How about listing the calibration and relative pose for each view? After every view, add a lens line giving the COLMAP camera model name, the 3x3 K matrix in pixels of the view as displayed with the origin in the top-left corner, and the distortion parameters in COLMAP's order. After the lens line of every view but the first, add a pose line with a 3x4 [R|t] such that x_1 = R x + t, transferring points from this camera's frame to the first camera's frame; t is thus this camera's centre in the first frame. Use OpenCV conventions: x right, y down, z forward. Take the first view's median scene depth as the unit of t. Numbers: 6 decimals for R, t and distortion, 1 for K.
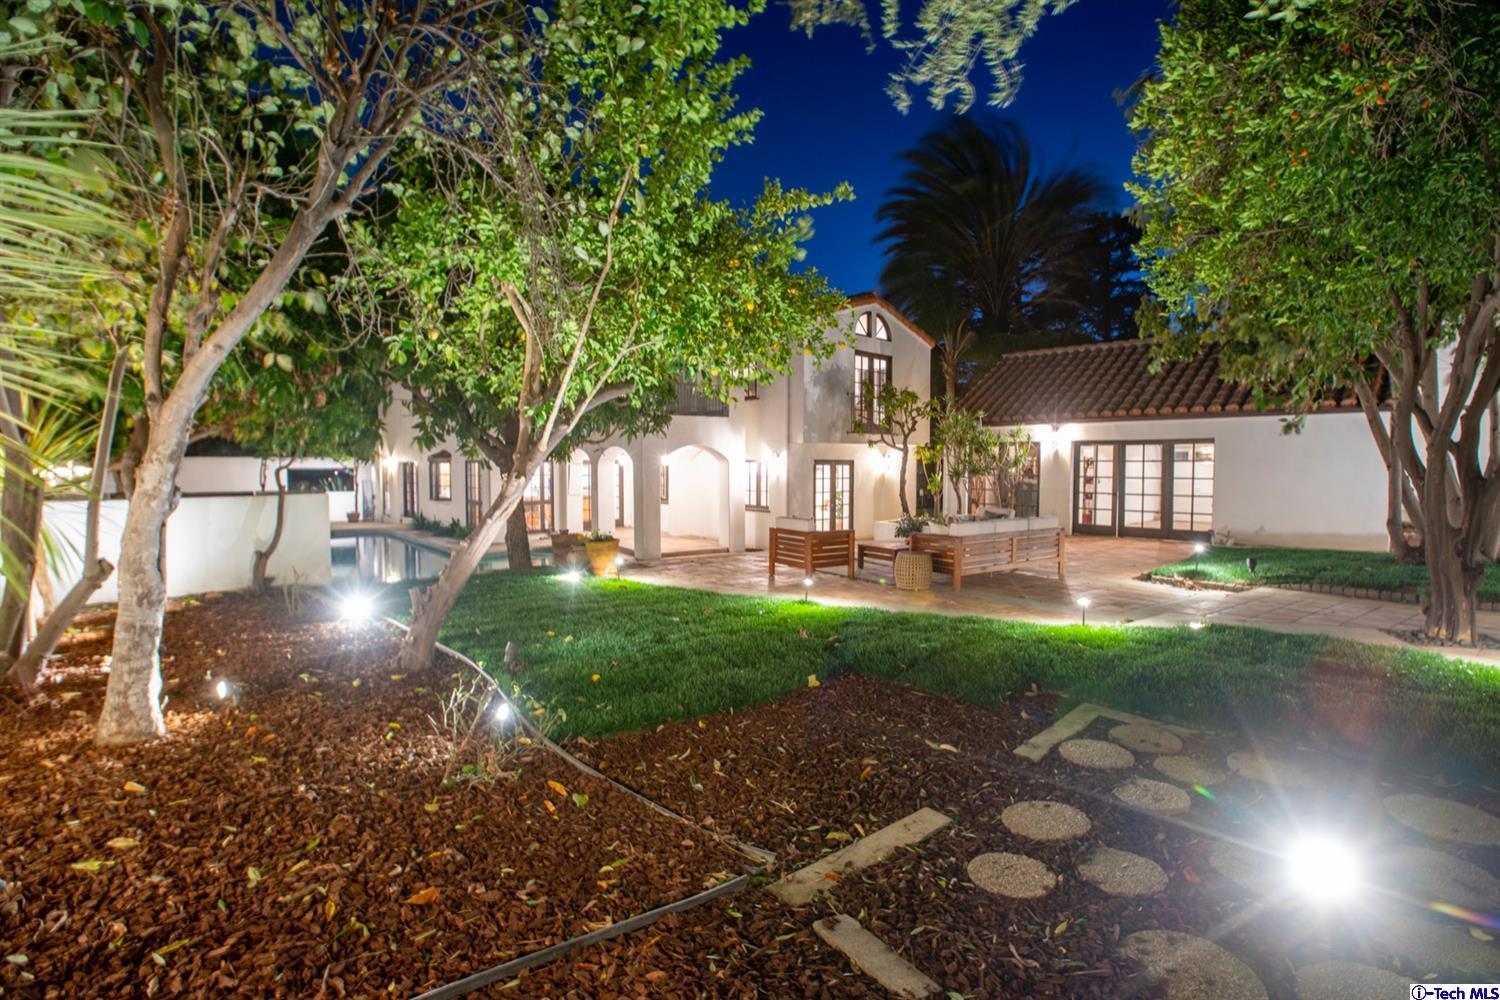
lens RADIAL K [[681.9, 0, 749.3], [0, 681.9, 496.2], [0, 0, 1]] dist [-0.016648, 0.000008]
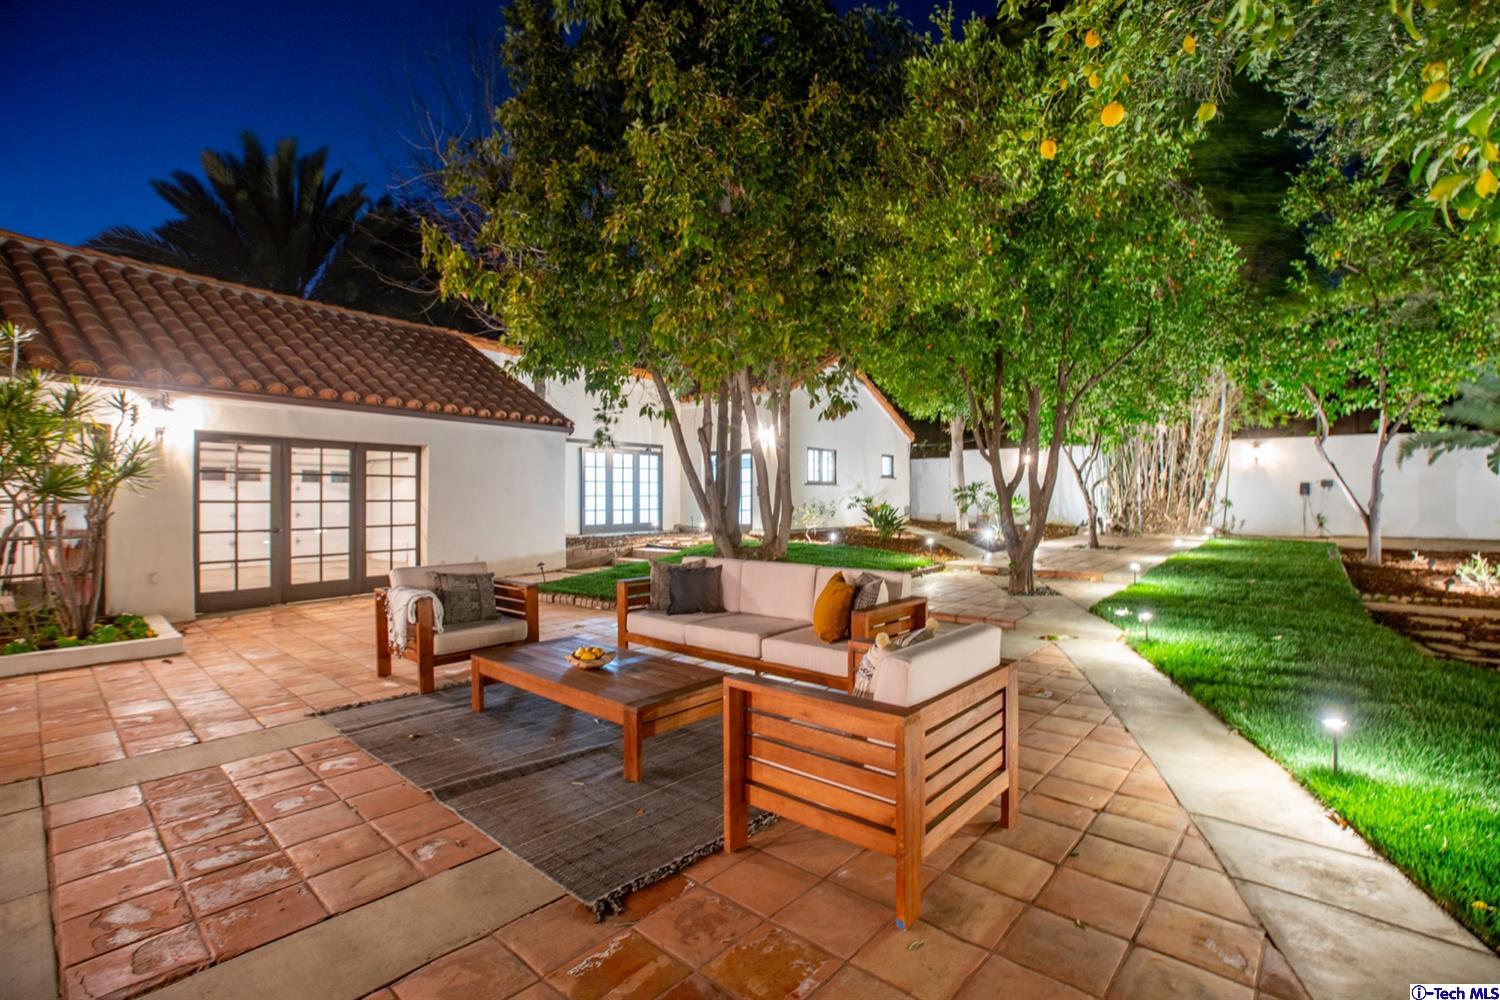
lens RADIAL K [[681.9, 0, 749.2], [0, 681.9, 495.9], [0, 0, 1]] dist [-0.016648, 0.000008]
pose [[-0.254453, 0.000190, 0.967085, -0.092327], [0.044418, 0.998947, 0.011490, -0.017465], [-0.966065, 0.045880, -0.254193, 0.612340]]
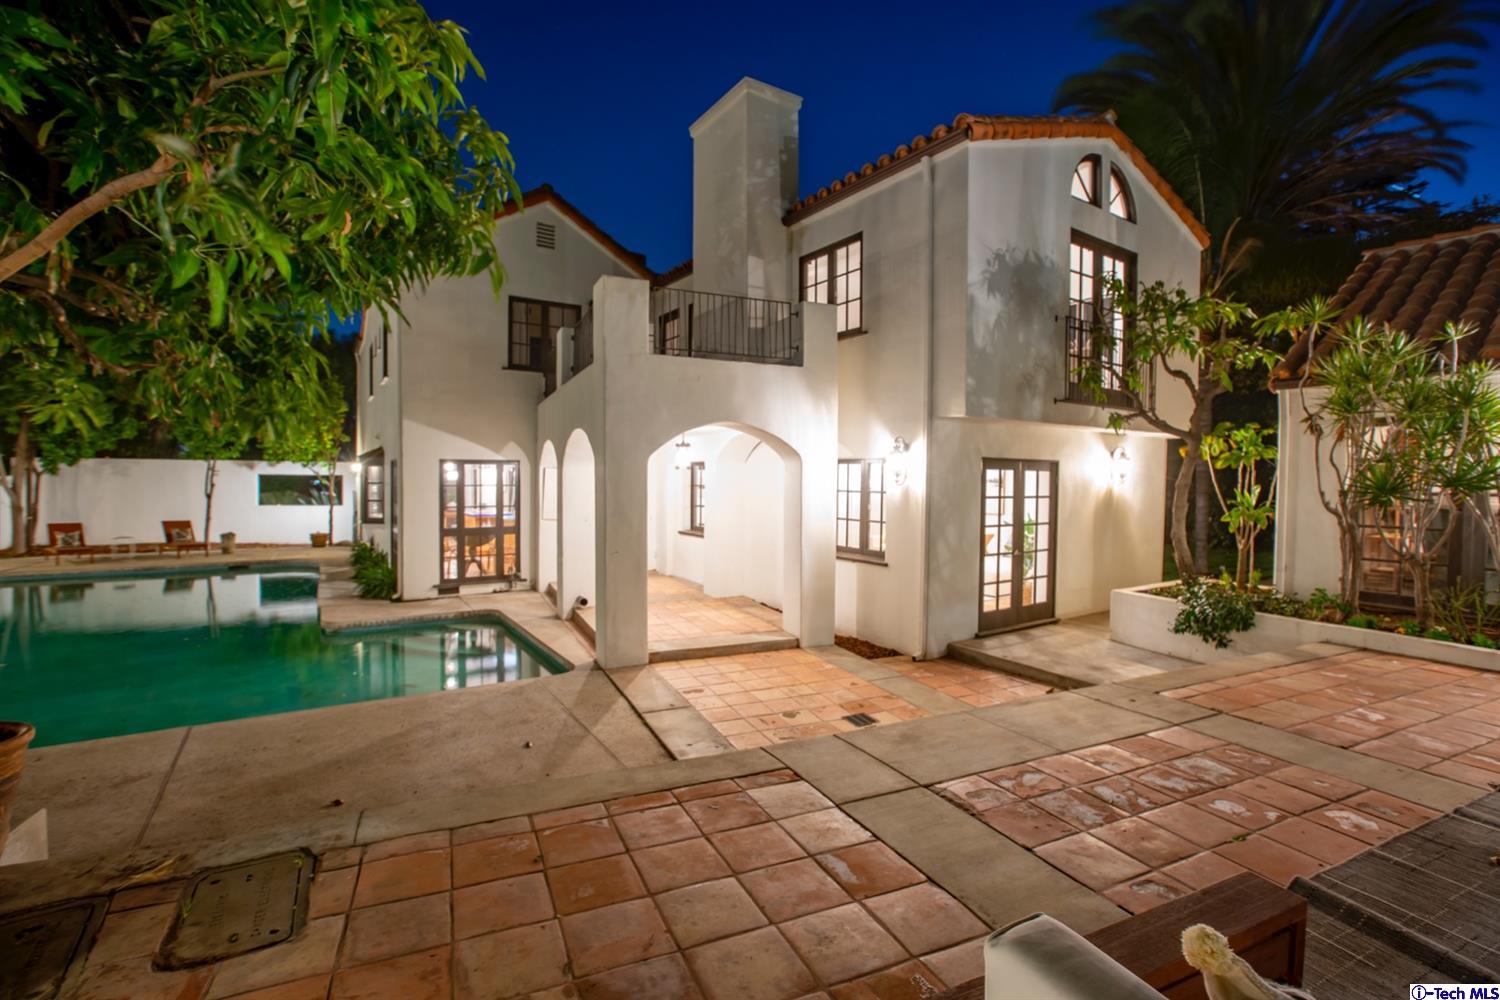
lens RADIAL K [[681.9, 0, 776.0], [0, 681.9, 486.8], [0, 0, 1]] dist [-0.016648, 0.000008]
pose [[0.992114, 0.011221, -0.124832, 0.011666], [-0.015831, 0.999226, -0.035998, -0.013569], [0.124331, 0.037691, 0.991525, 0.504574]]
